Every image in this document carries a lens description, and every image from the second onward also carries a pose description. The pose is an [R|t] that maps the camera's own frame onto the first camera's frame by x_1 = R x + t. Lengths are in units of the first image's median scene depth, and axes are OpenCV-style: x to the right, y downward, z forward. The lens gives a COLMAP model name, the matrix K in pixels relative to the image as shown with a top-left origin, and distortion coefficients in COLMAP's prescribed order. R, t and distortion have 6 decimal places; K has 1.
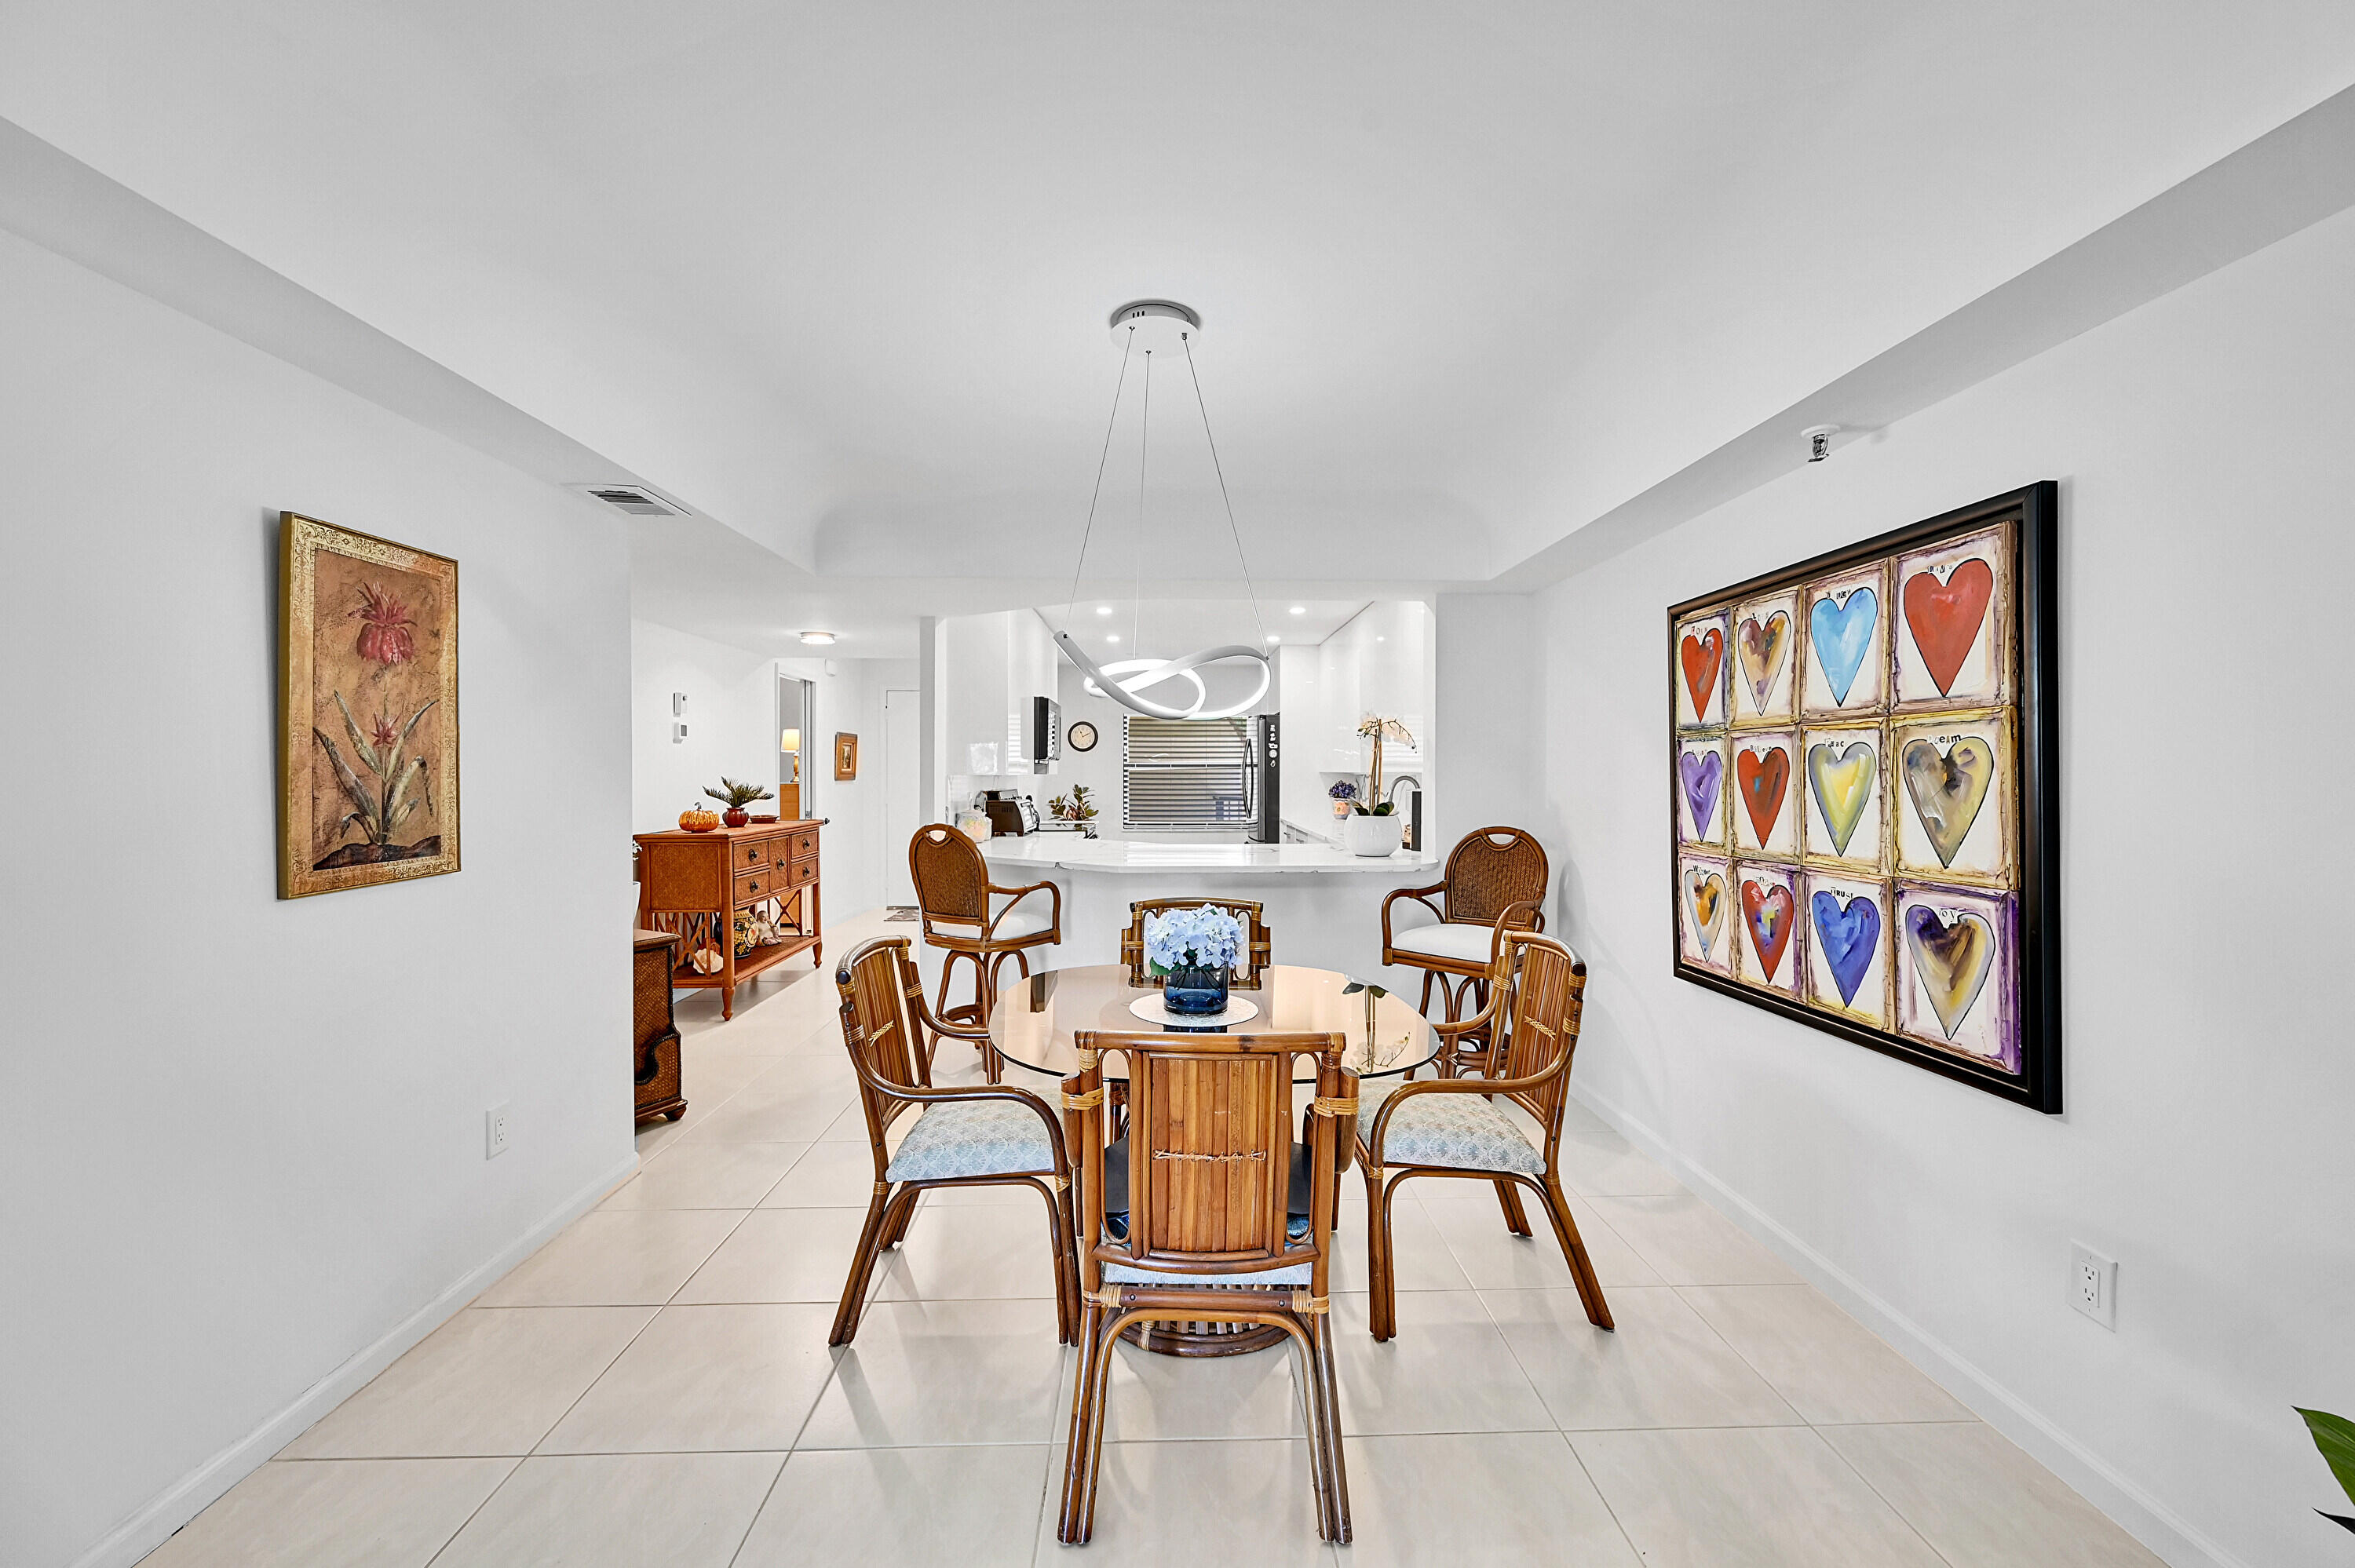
lens RADIAL K [[934.9, 0, 1160.6], [0, 934.9, 785.4], [0, 0, 1]] dist [-0.003899, 0.000122]
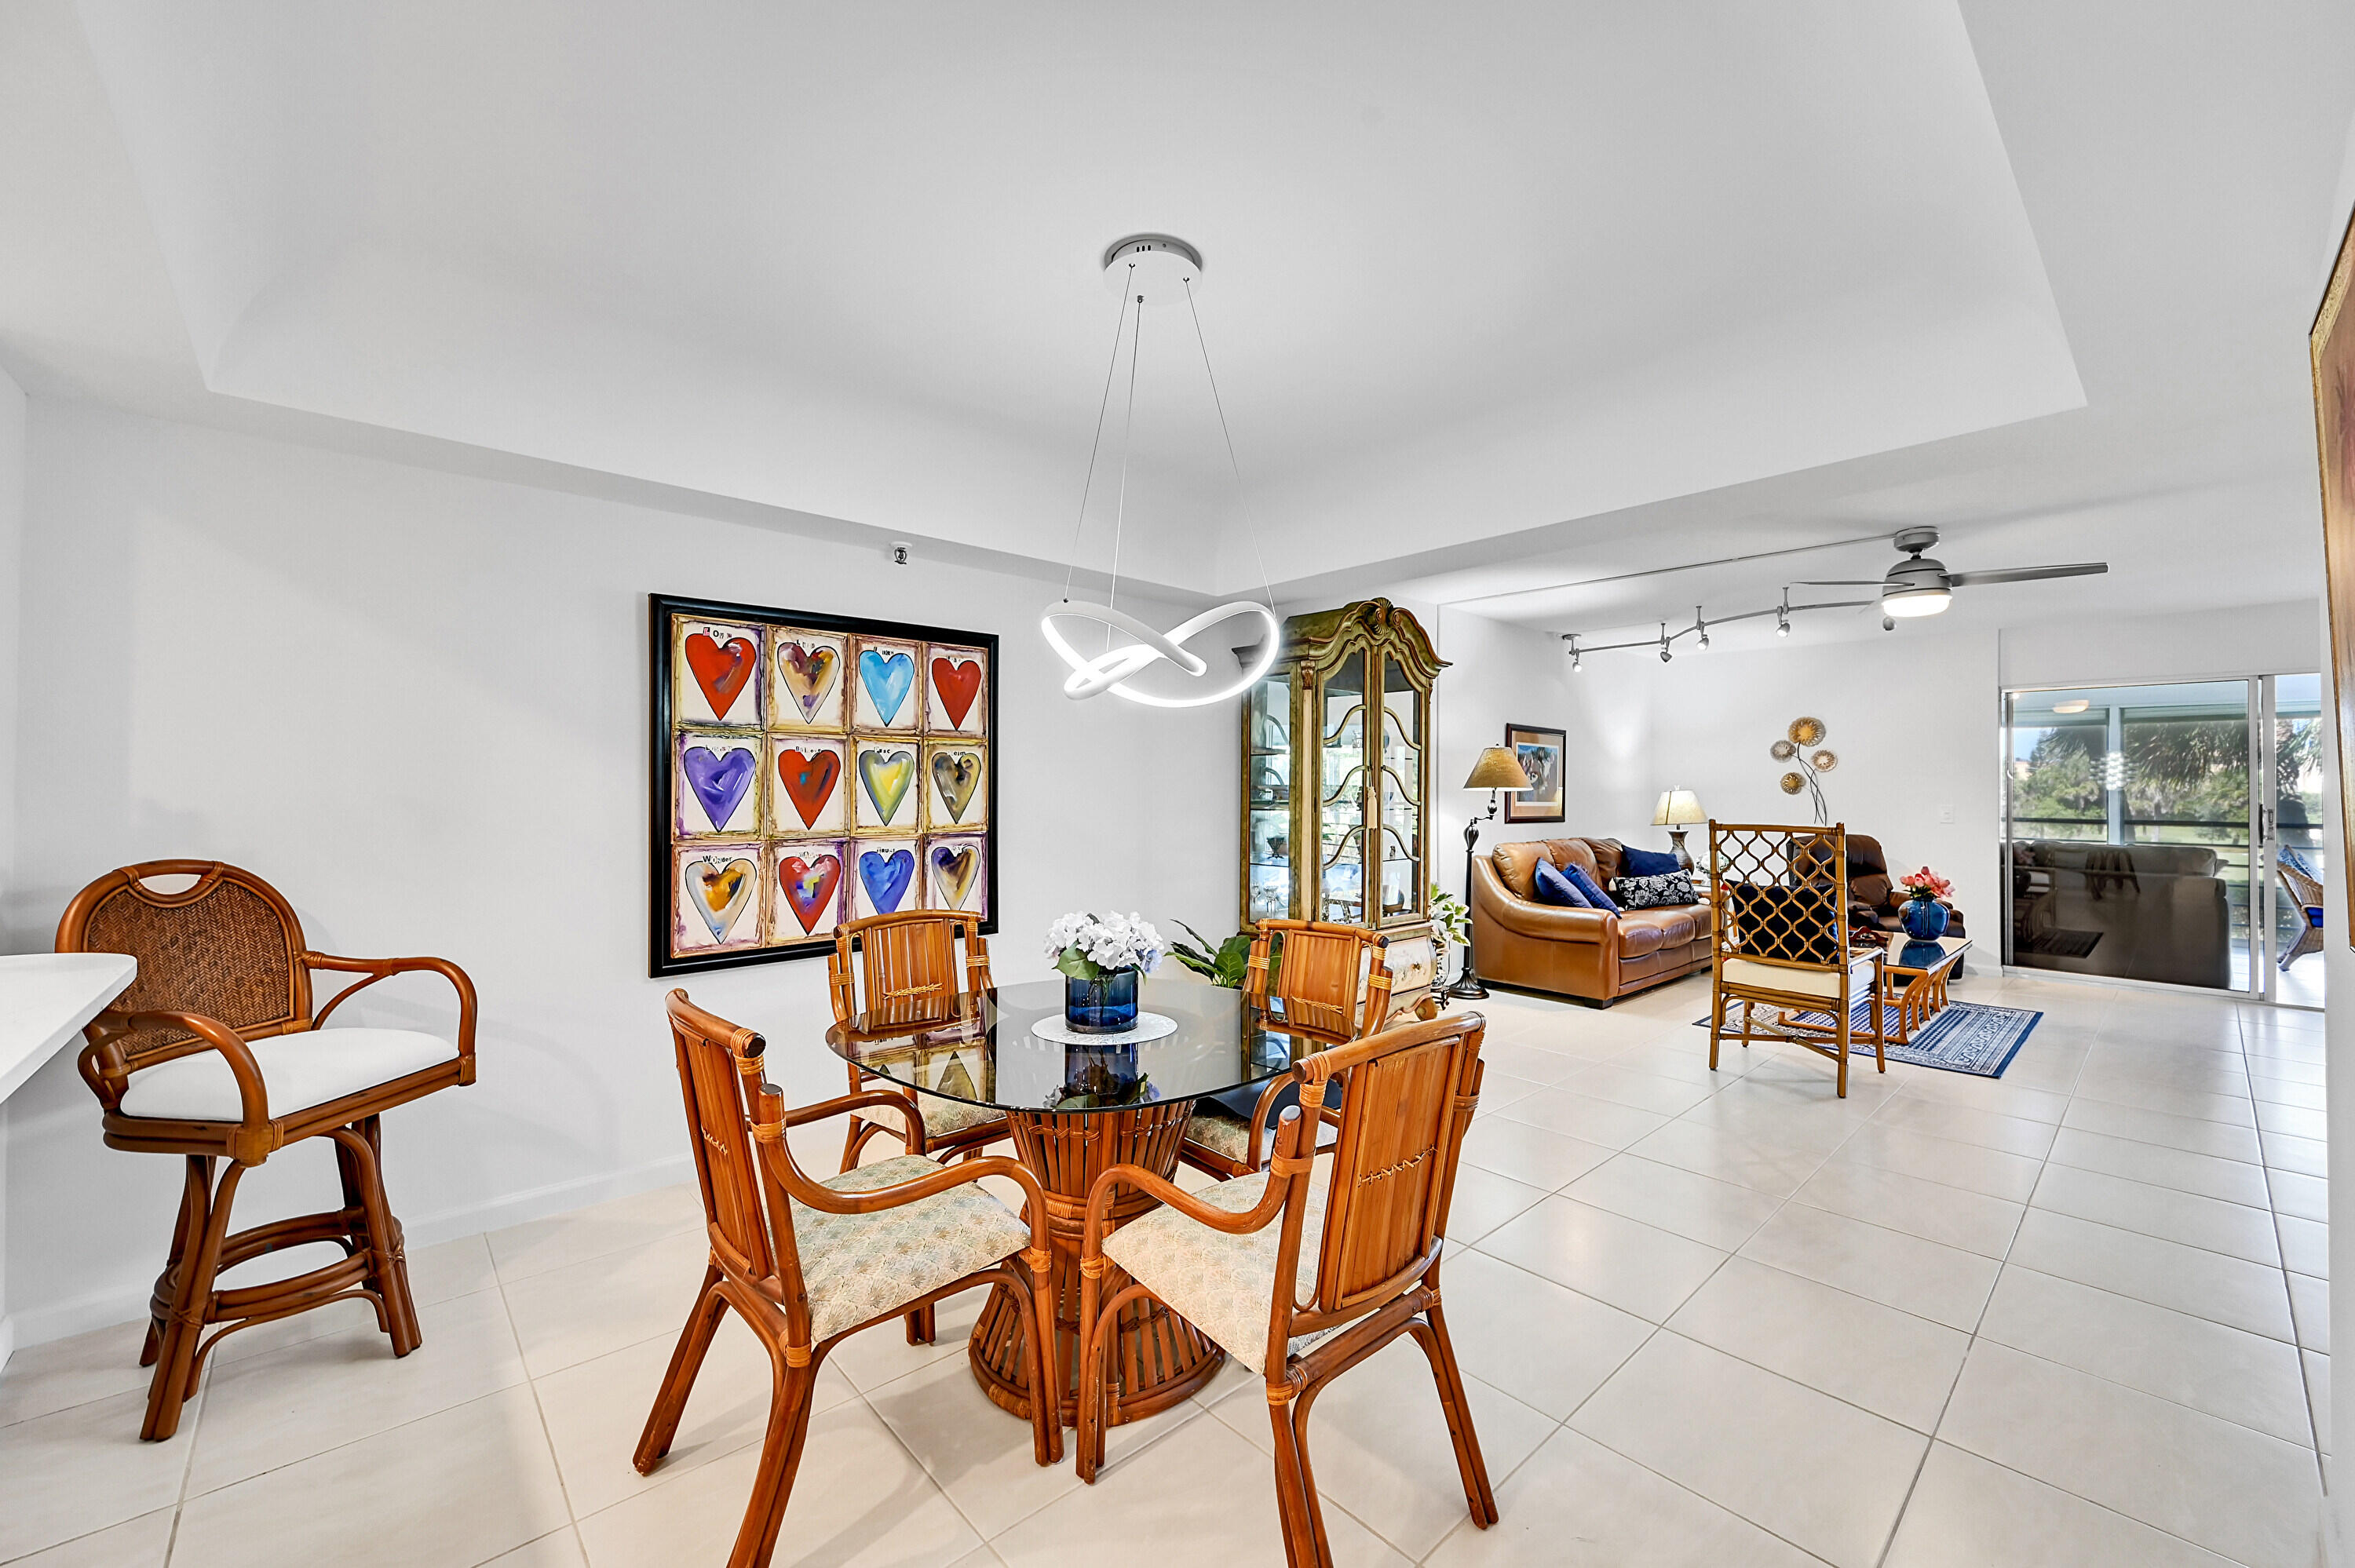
lens RADIAL K [[934.9, 0, 1192.6], [0, 934.9, 780.7], [0, 0, 1]] dist [-0.003899, 0.000122]
pose [[-0.673582, 0.001761, 0.739111, -0.641492], [0.004193, 0.999990, 0.001438, 0.002567], [-0.739101, 0.004068, -0.673582, 1.467756]]
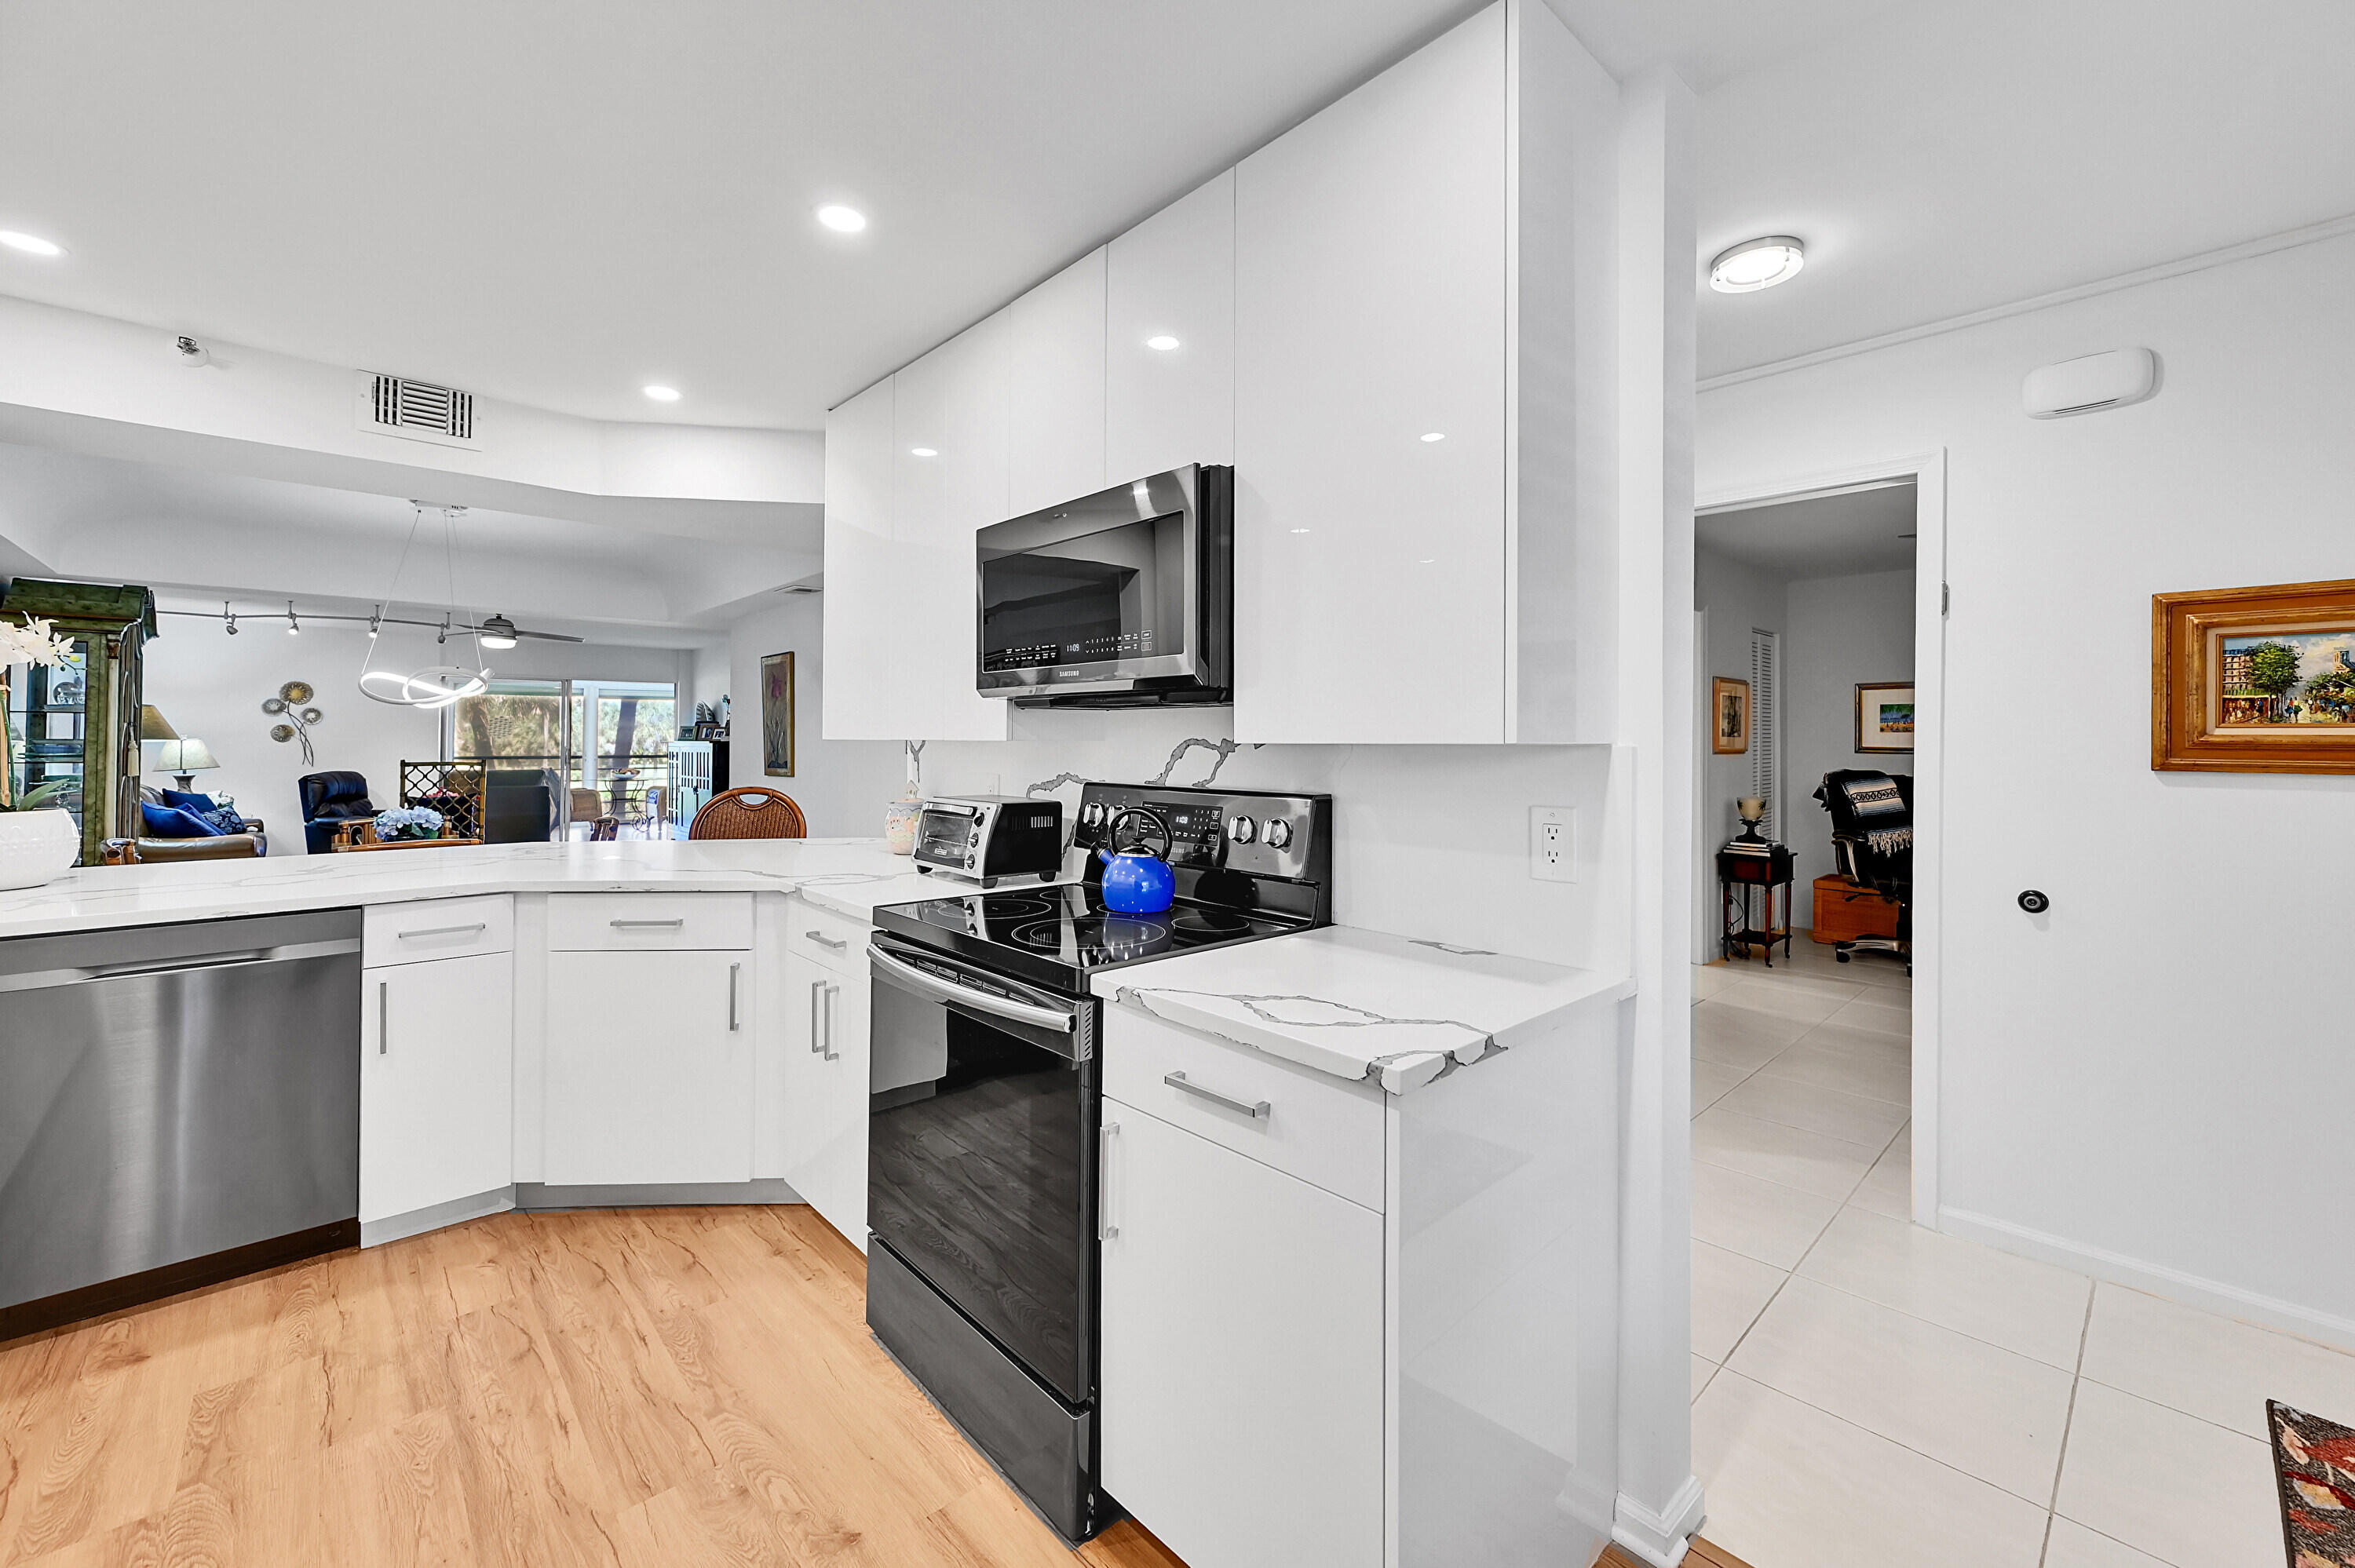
lens RADIAL K [[934.9, 0, 1178.6], [0, 934.9, 731.6], [0, 0, 1]] dist [-0.003899, 0.000122]
pose [[-0.734529, -0.012716, -0.678458, 0.169041], [-0.016744, 0.999860, -0.000612, -0.041609], [0.678371, 0.010911, -0.734639, 3.251944]]
